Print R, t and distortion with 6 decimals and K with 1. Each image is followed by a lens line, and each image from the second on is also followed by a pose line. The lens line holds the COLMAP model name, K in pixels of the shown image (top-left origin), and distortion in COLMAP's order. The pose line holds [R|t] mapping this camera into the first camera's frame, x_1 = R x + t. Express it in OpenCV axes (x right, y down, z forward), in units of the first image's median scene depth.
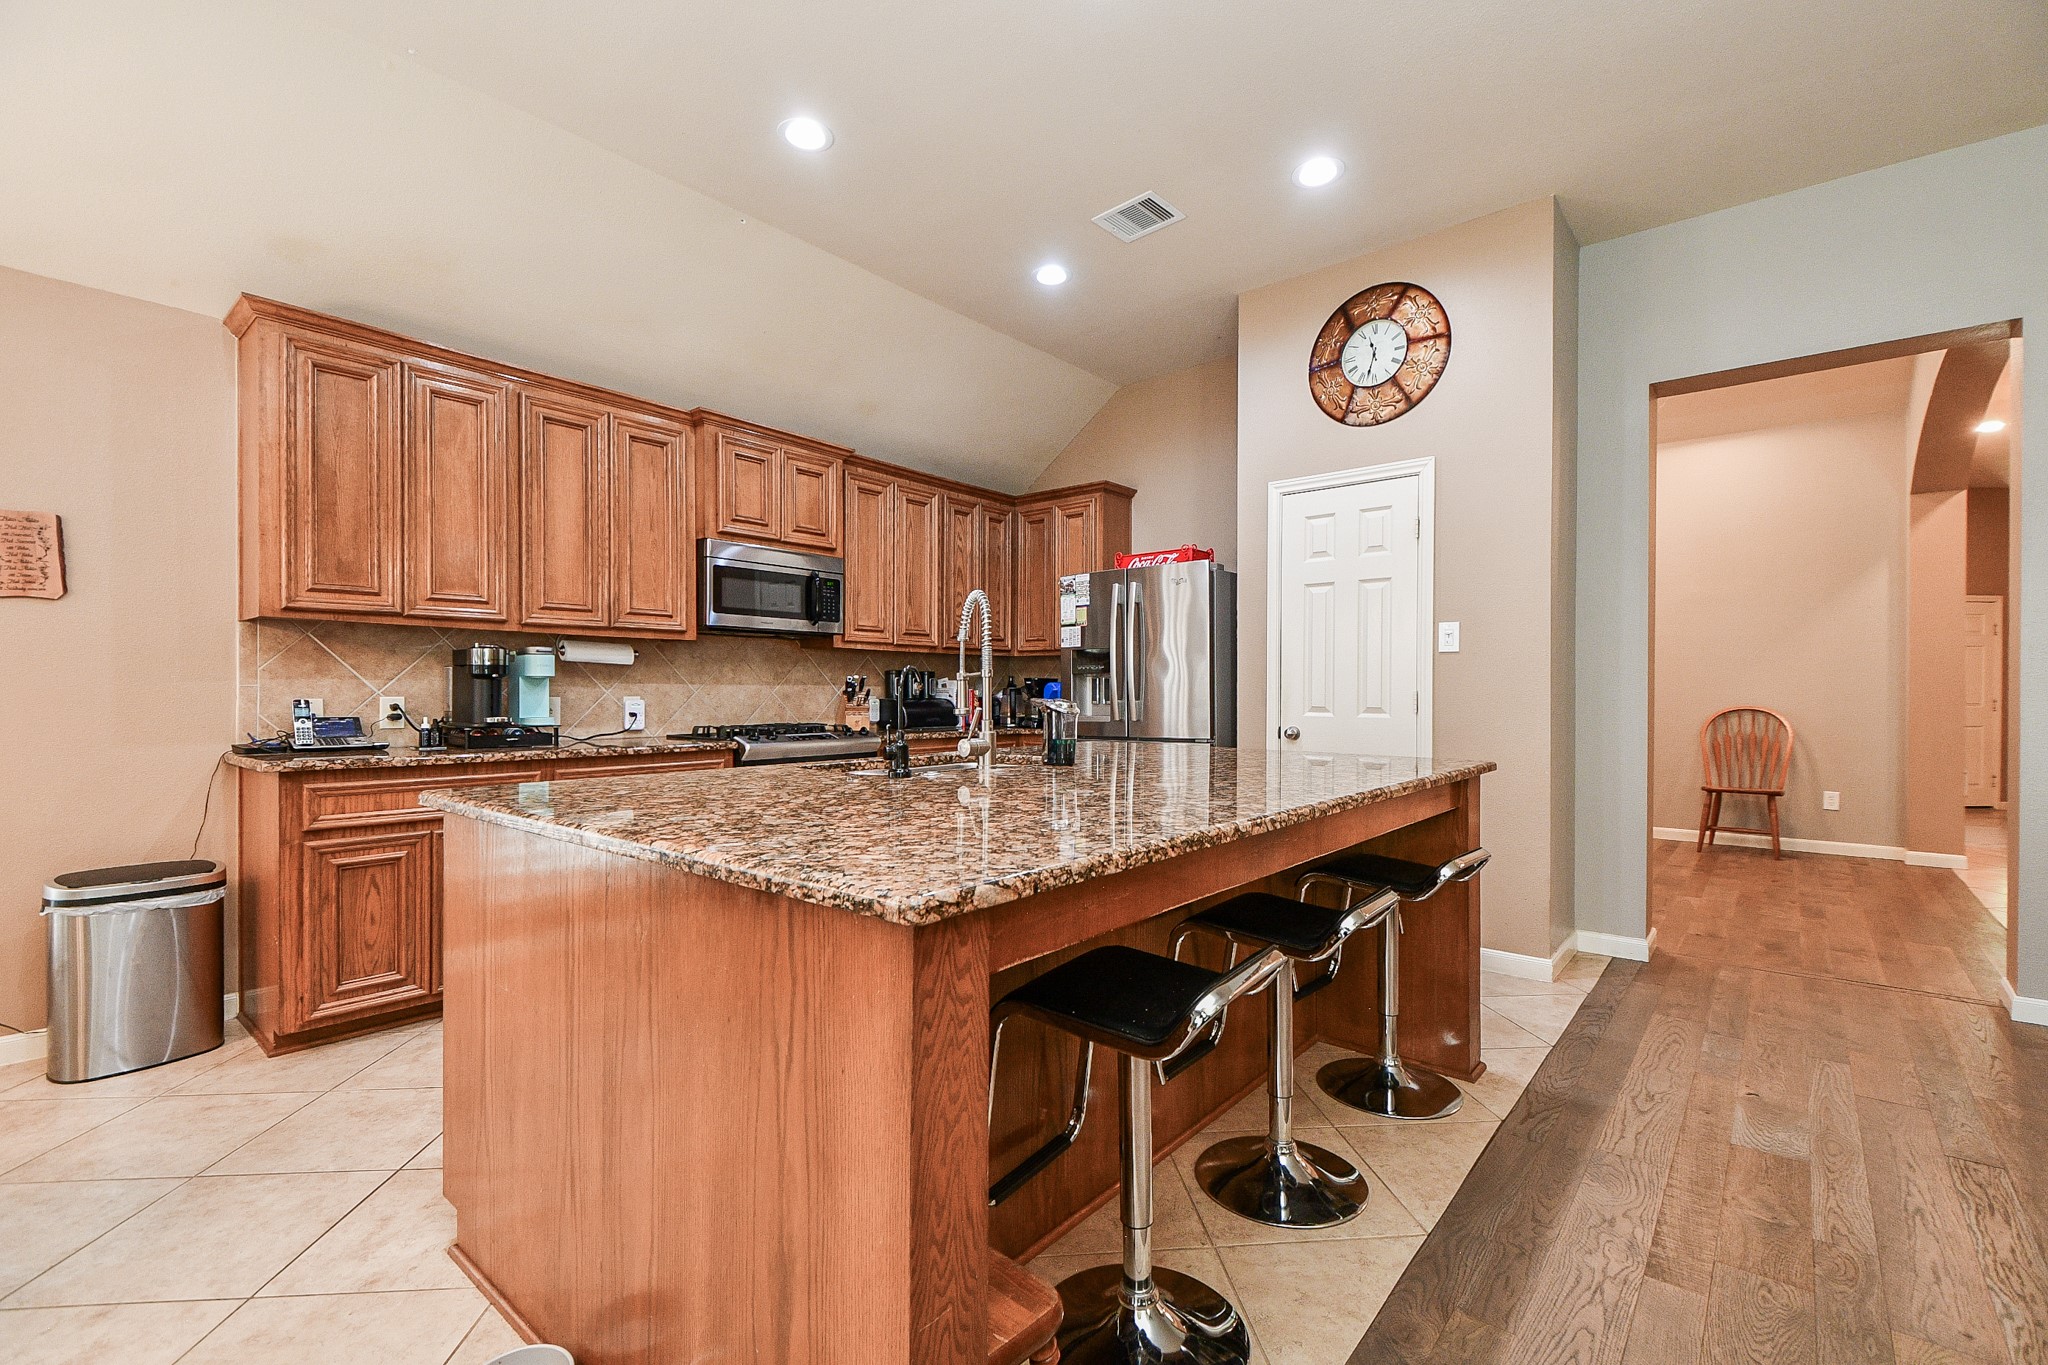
lens RADIAL K [[857.0, 0, 1038.9], [0, 857.0, 698.1], [0, 0, 1]] dist [-0.001626, -0.000727]
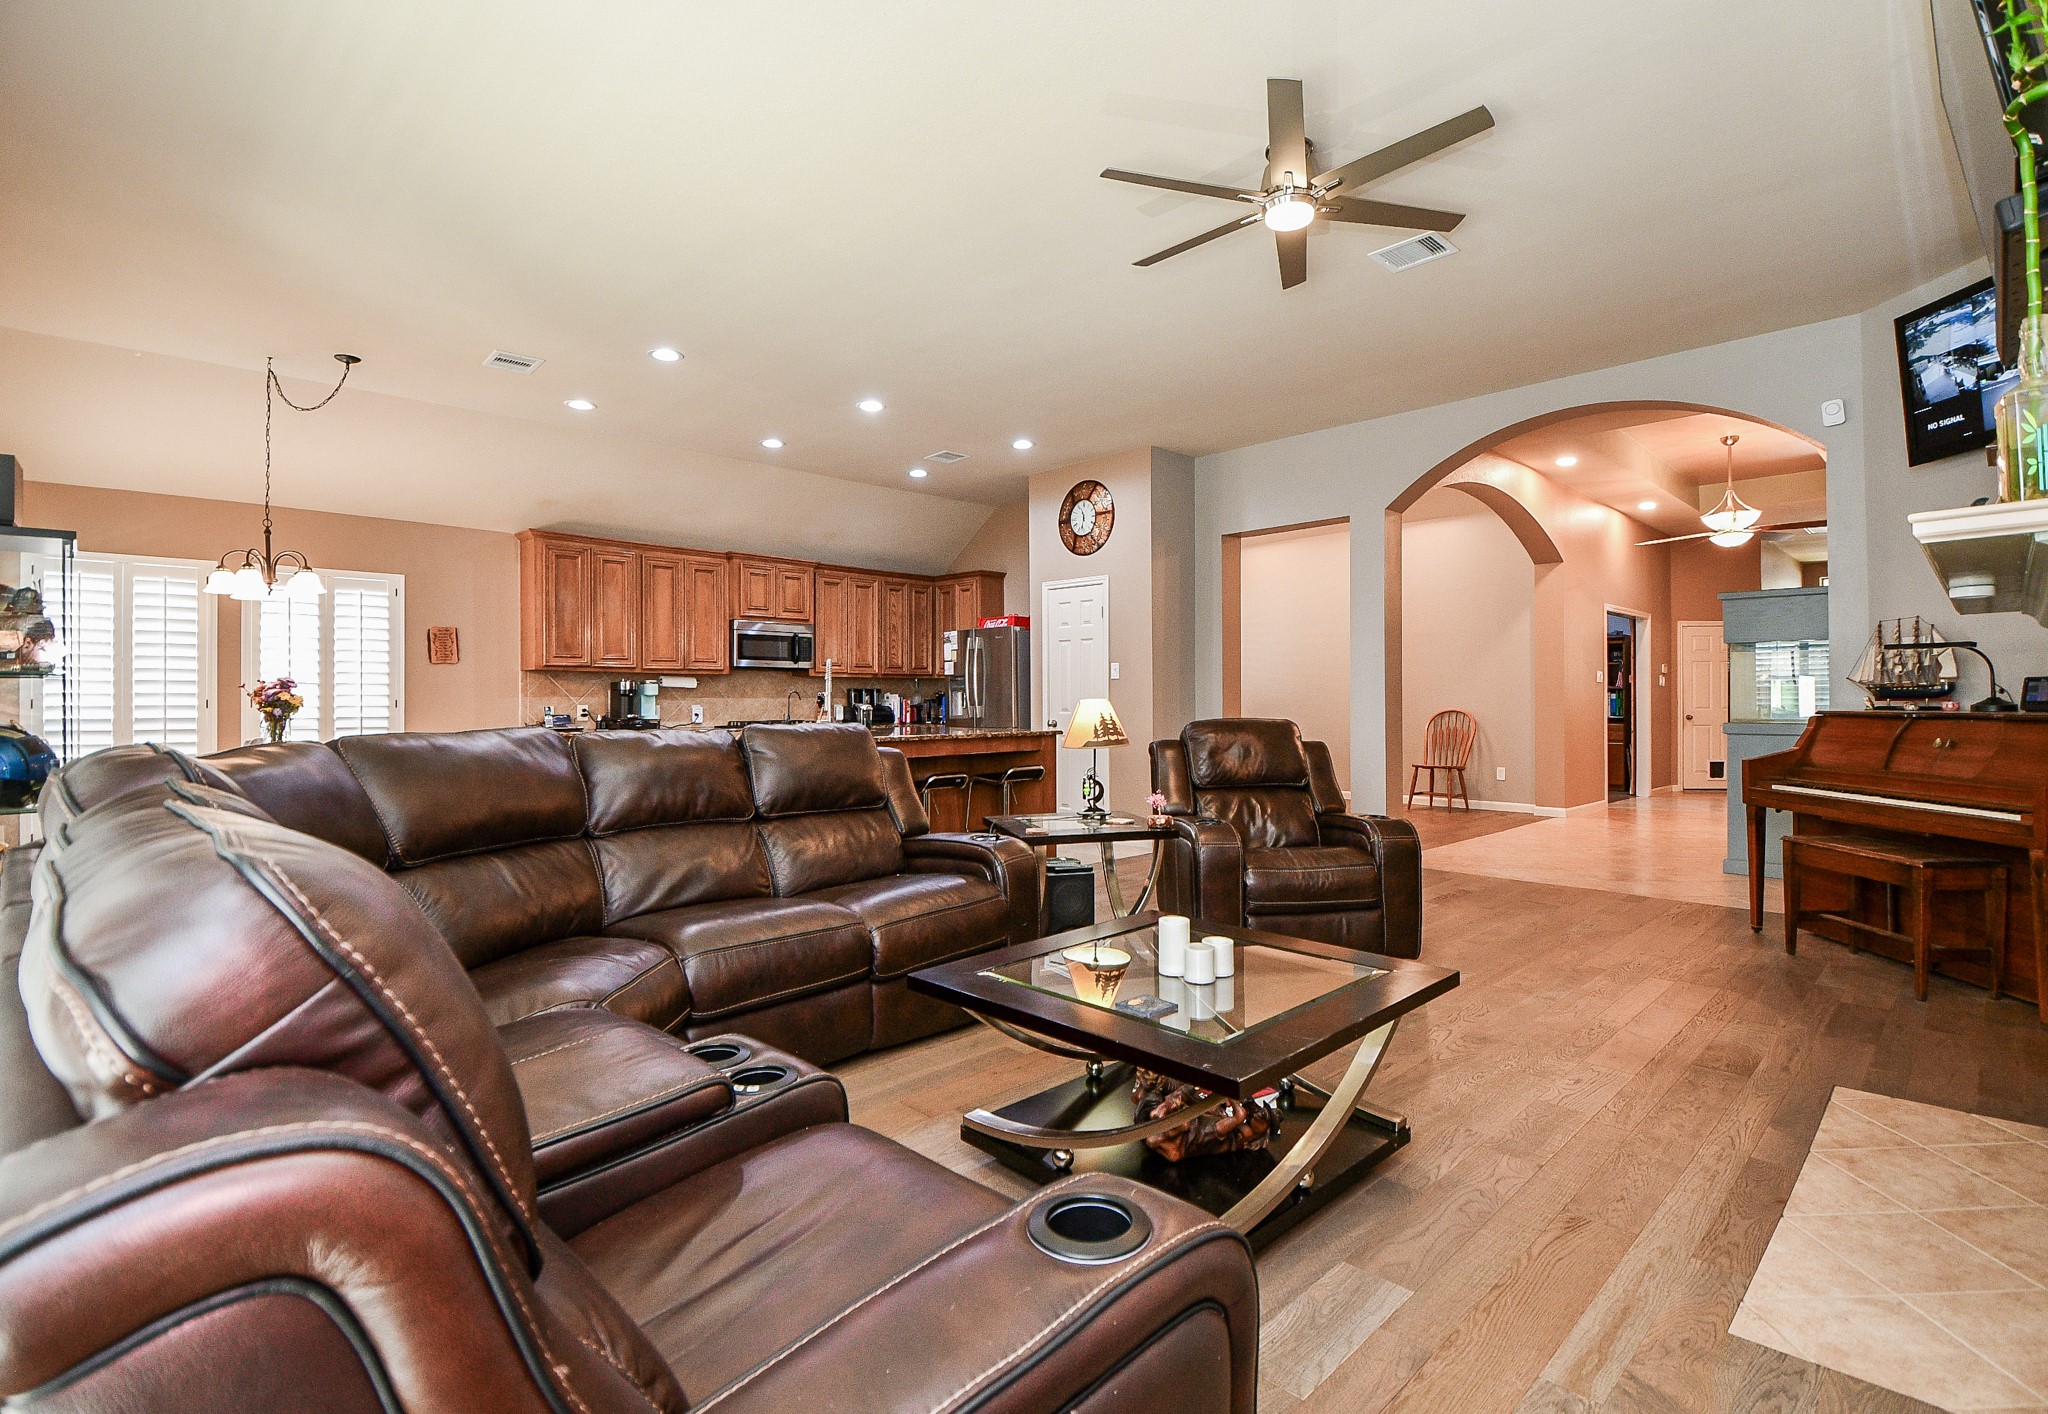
lens RADIAL K [[958.6, 0, 1074.9], [0, 958.6, 697.1], [0, 0, 1]] dist [0.001076, 0.000223]
pose [[0.997527, -0.005372, -0.070073, 0.500278], [0.004523, 0.999915, -0.012266, 0.010957], [0.070133, 0.011918, 0.997466, -1.035552]]
